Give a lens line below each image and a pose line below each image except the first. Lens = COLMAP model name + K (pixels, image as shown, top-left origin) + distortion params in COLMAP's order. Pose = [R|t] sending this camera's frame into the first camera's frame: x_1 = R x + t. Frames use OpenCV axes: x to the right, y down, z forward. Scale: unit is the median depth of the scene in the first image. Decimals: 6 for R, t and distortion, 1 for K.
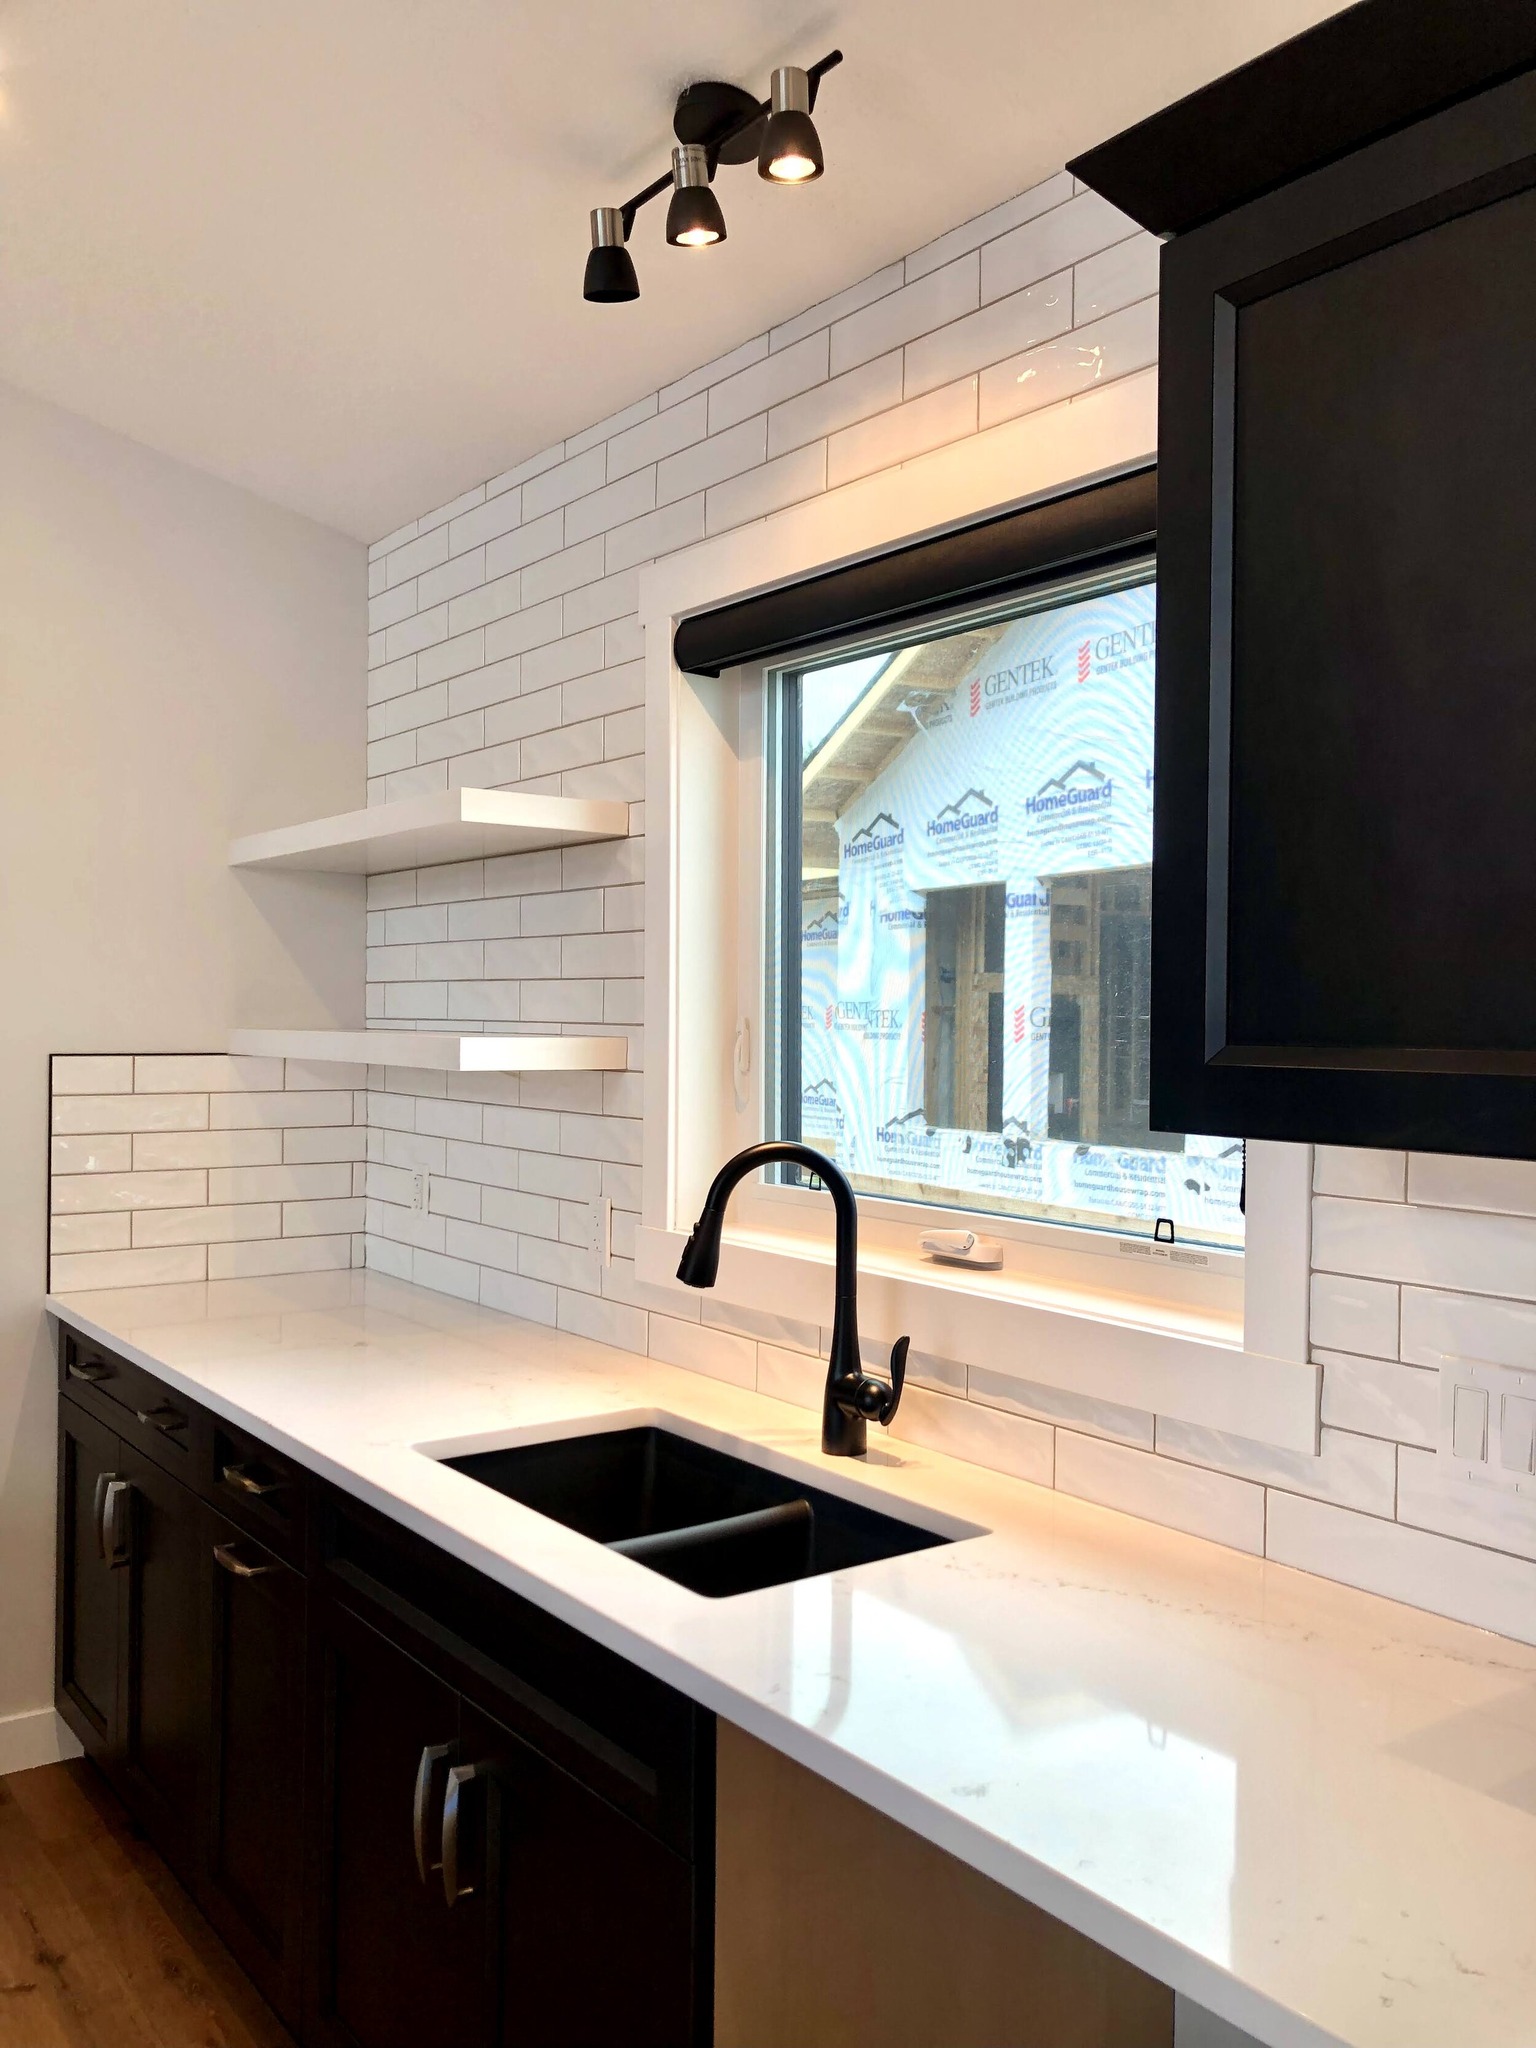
lens RADIAL K [[1662.9, 0, 768.0], [0, 1662.9, 1024.0], [0, 0, 1]] dist [0.114241, -0.219319]
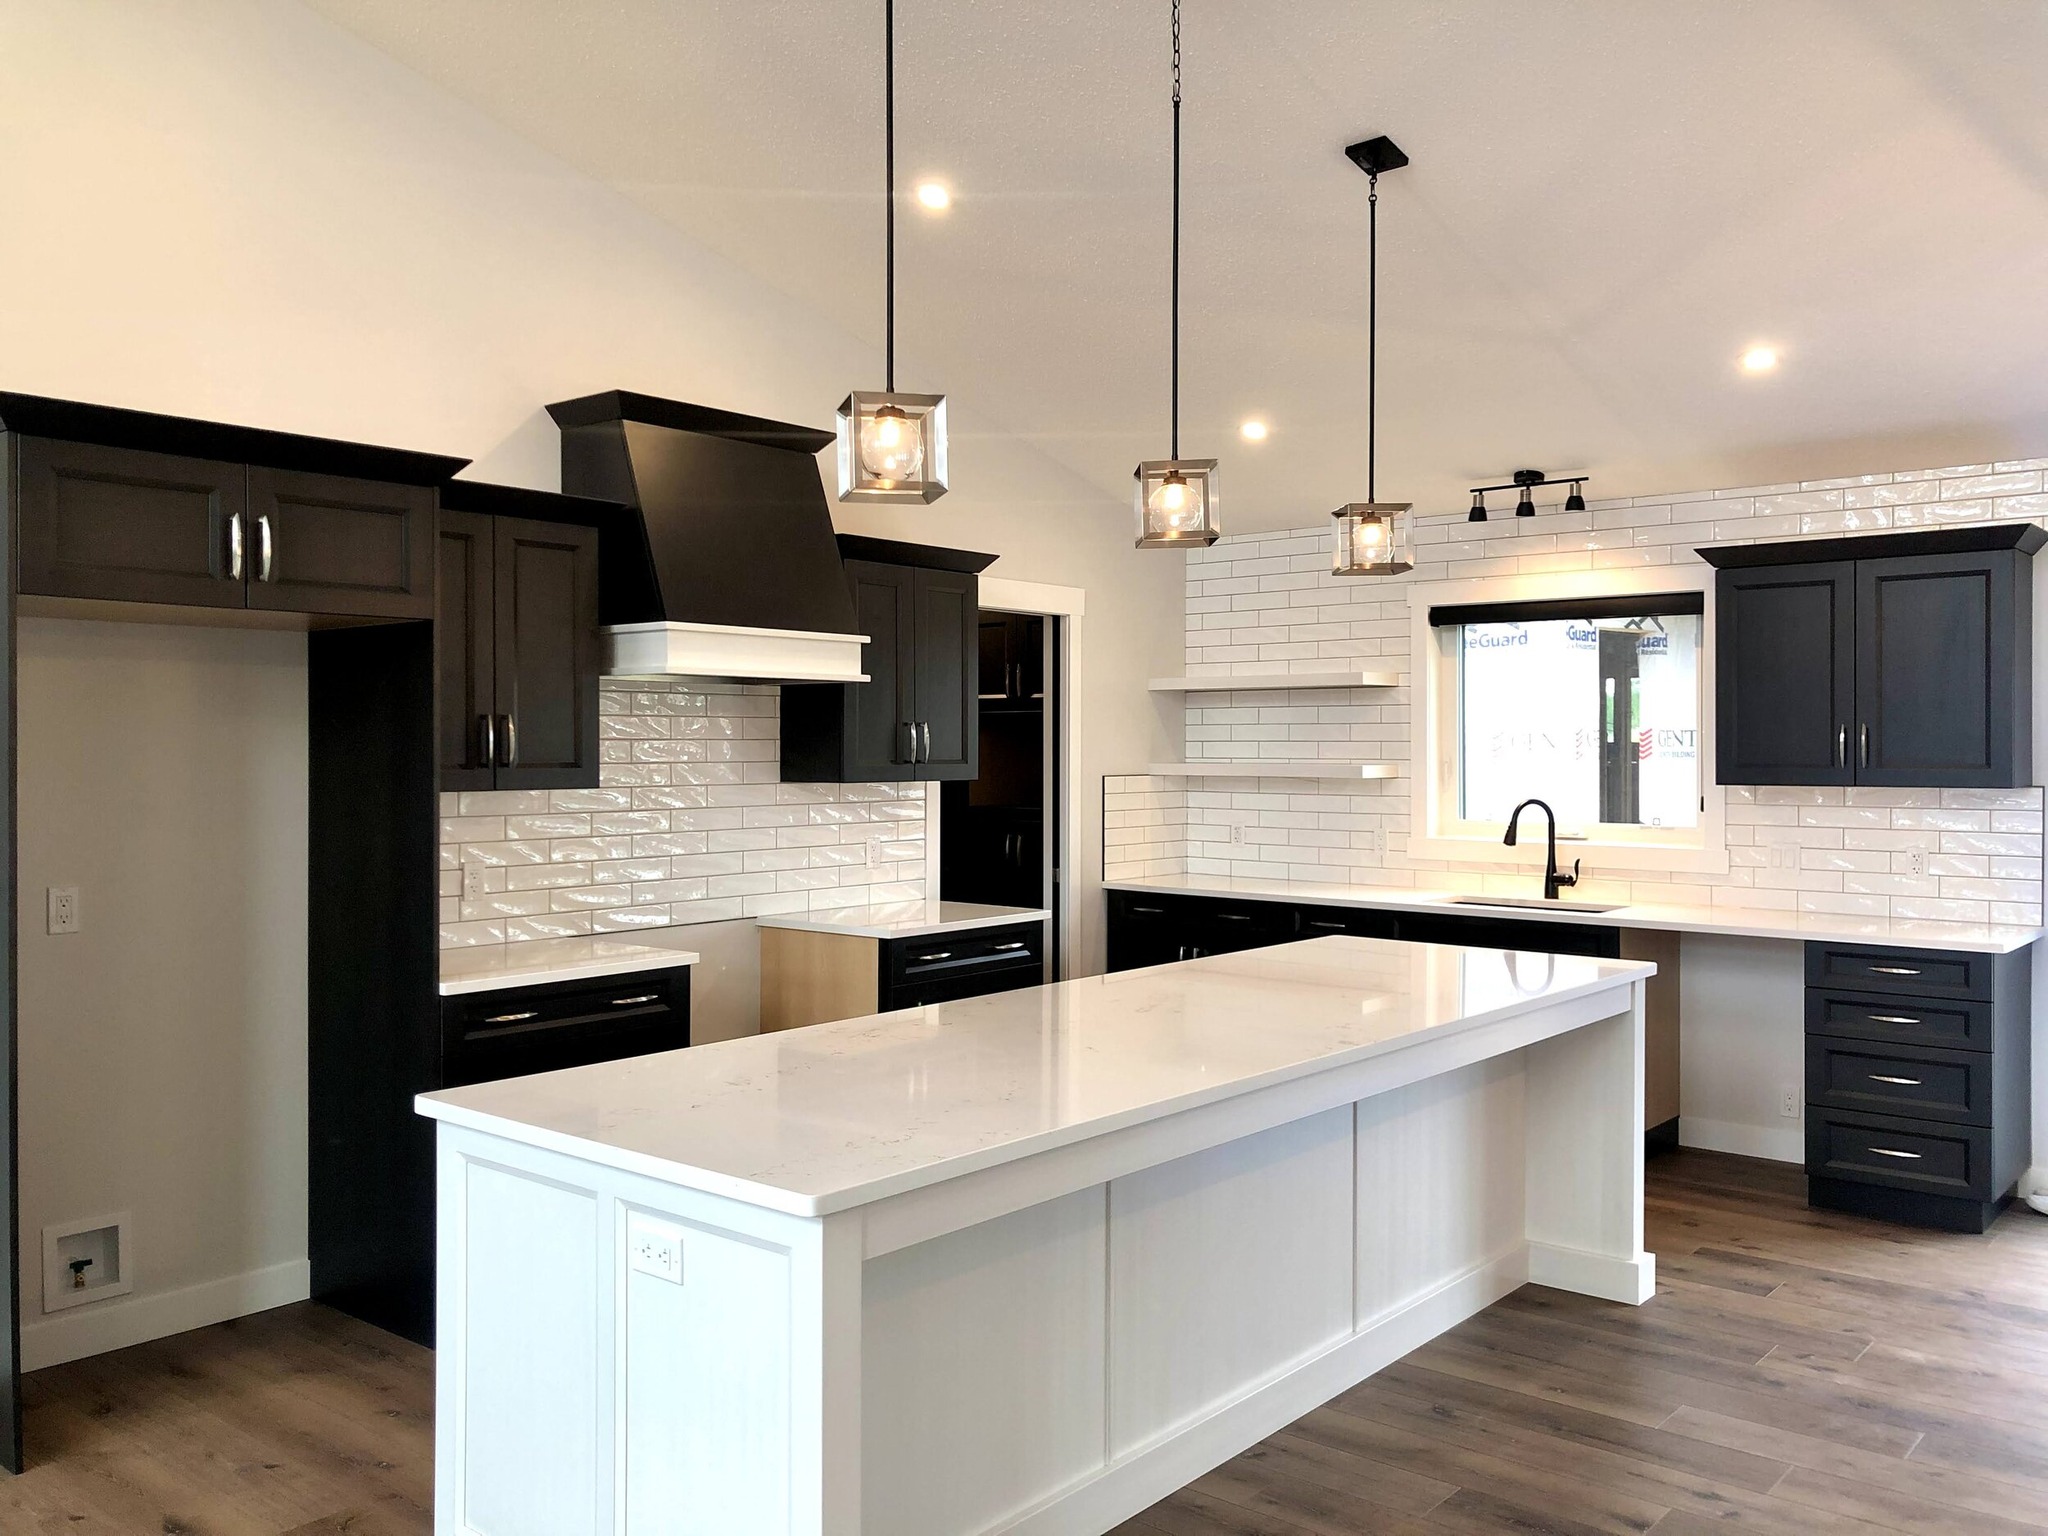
lens RADIAL K [[1646.4, 0, 981.0], [0, 1646.4, 759.2], [0, 0, 1]] dist [0.020154, -0.004881]
pose [[0.974626, -0.013074, 0.223459, -1.210371], [0.011751, 0.999905, 0.007247, -0.024996], [-0.223533, -0.004437, 0.974686, -1.261767]]
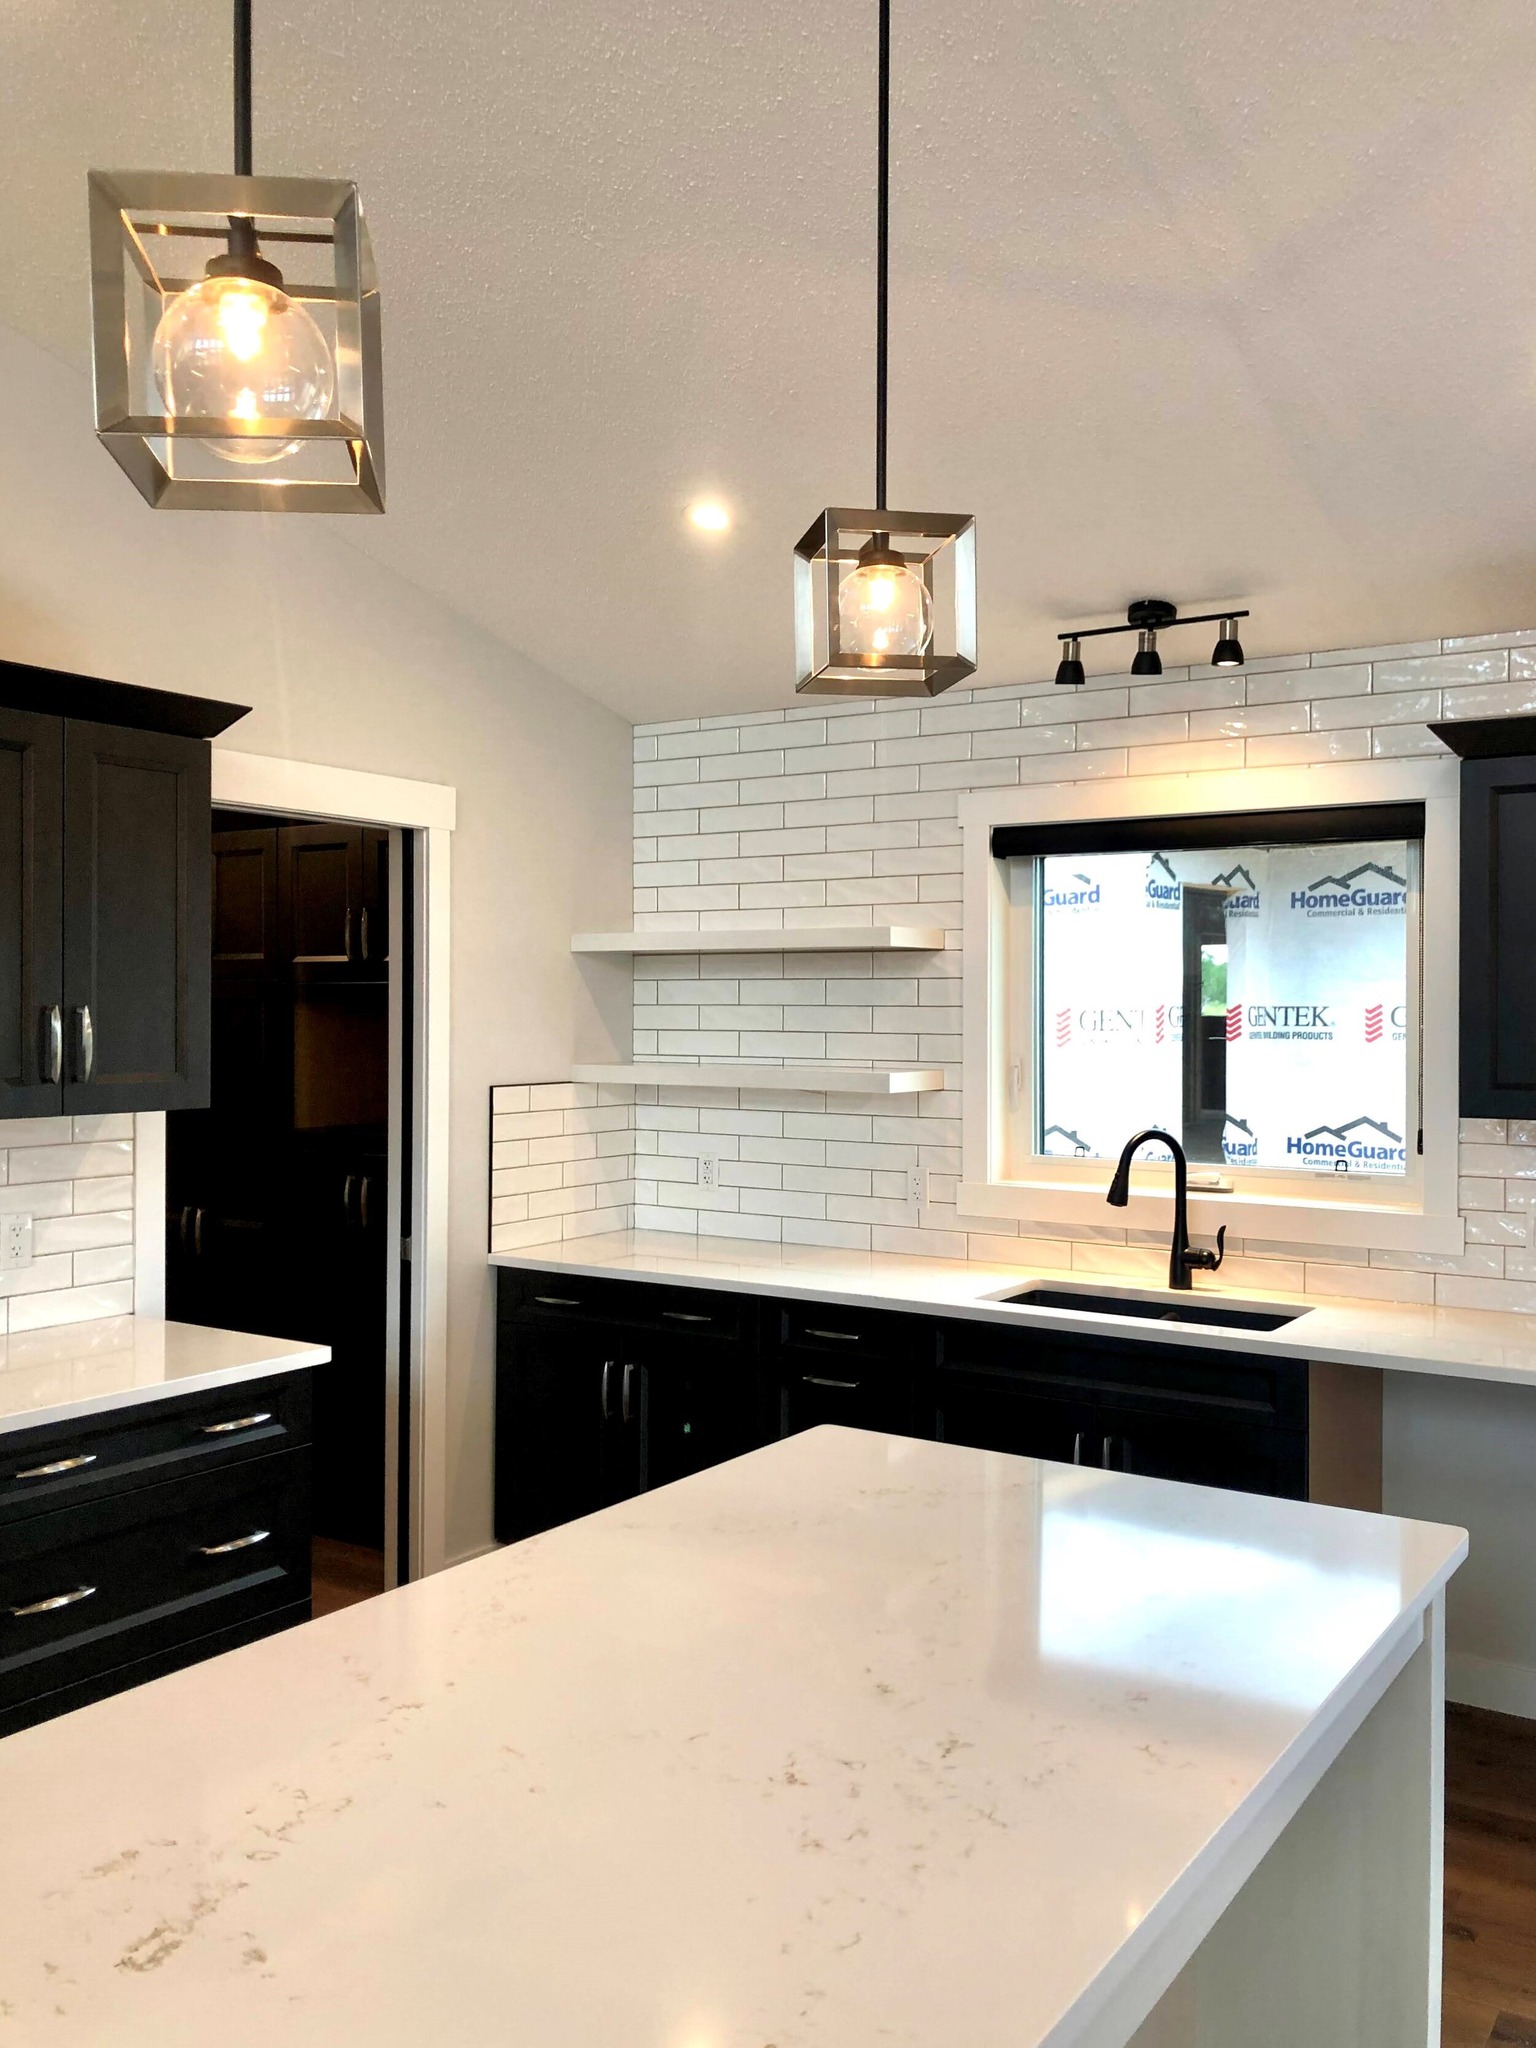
lens RADIAL K [[1662.9, 0, 768.0], [0, 1662.9, 1024.0], [0, 0, 1]] dist [0.114241, -0.219319]
pose [[0.933998, -0.009469, 0.357152, -0.798822], [0.006792, 0.999939, 0.008750, -0.051412], [-0.357213, -0.005747, 0.934005, -0.467266]]
